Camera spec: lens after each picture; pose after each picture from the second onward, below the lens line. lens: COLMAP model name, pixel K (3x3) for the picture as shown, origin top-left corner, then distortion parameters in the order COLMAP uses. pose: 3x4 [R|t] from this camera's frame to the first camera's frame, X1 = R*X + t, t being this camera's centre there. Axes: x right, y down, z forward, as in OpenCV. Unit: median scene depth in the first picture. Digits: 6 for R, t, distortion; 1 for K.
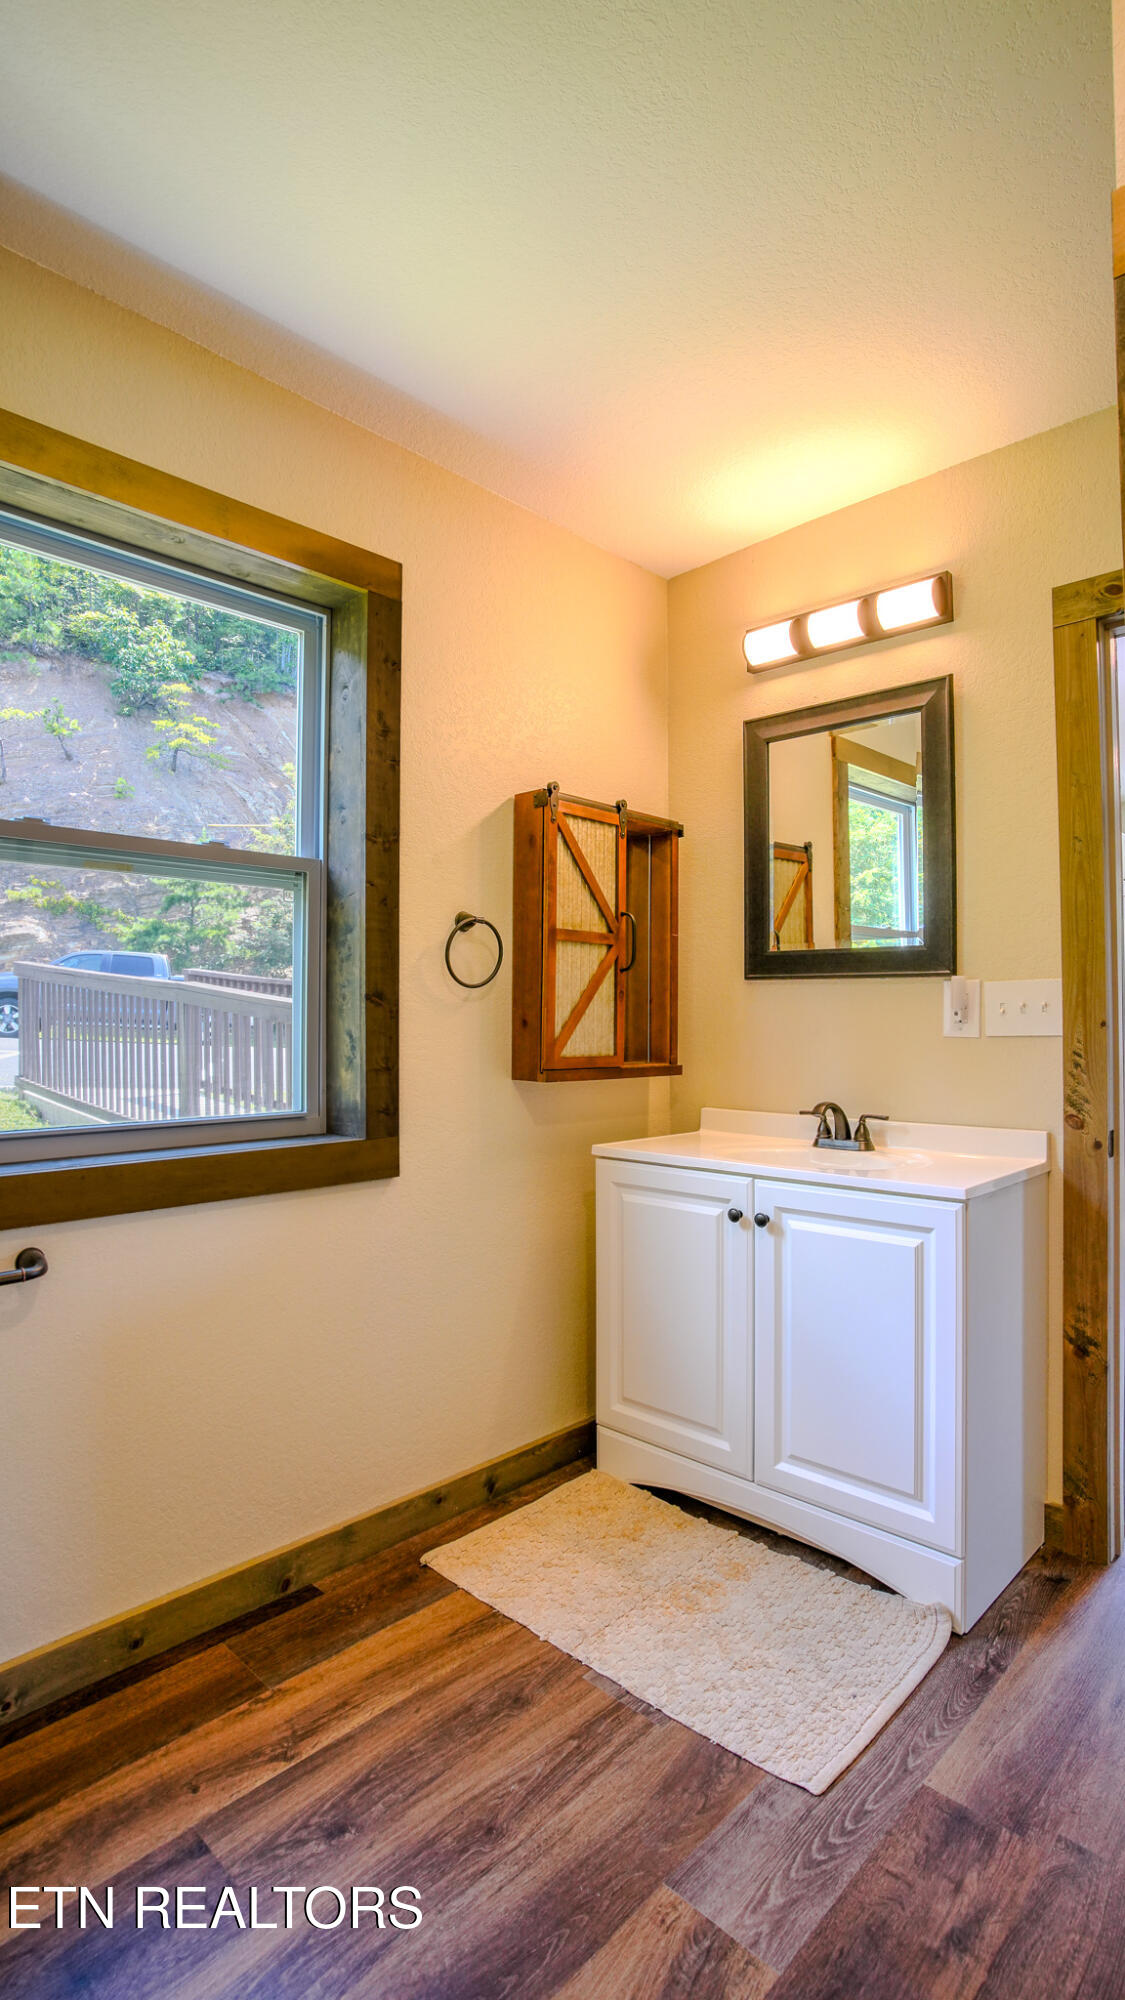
lens RADIAL K [[995.4, 0, 523.9], [0, 995.4, 1007.4], [0, 0, 1]] dist [-0.067027, 0.028658]
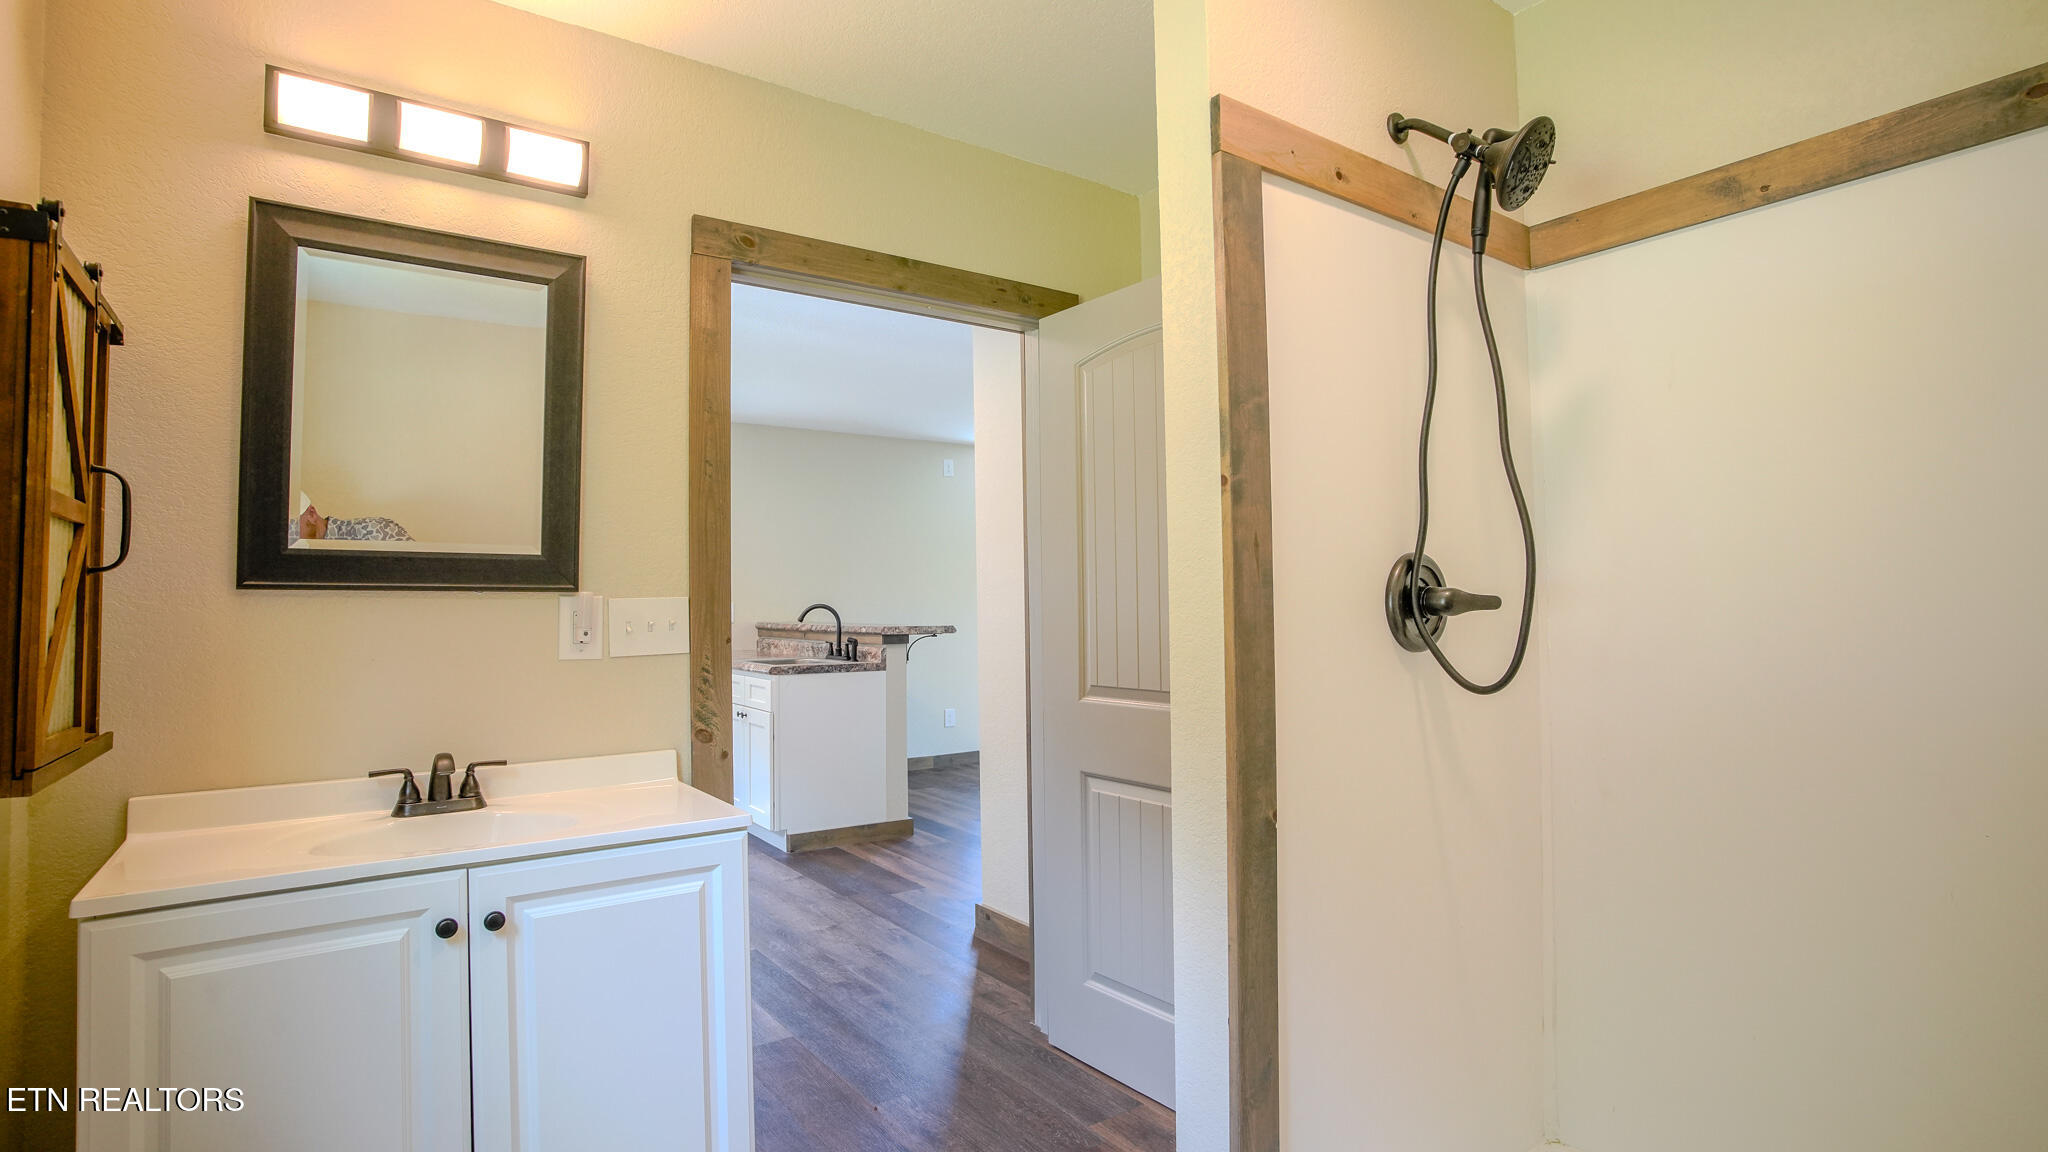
lens RADIAL K [[1019.2, 0, 1031.0], [0, 1019.2, 591.9], [0, 0, 1]] dist [-0.067027, 0.028658]
pose [[0.152125, 0.009233, 0.988318, -0.464761], [0.001330, 0.999954, -0.009547, -0.025803], [-0.988360, 0.002766, 0.152106, 0.517422]]
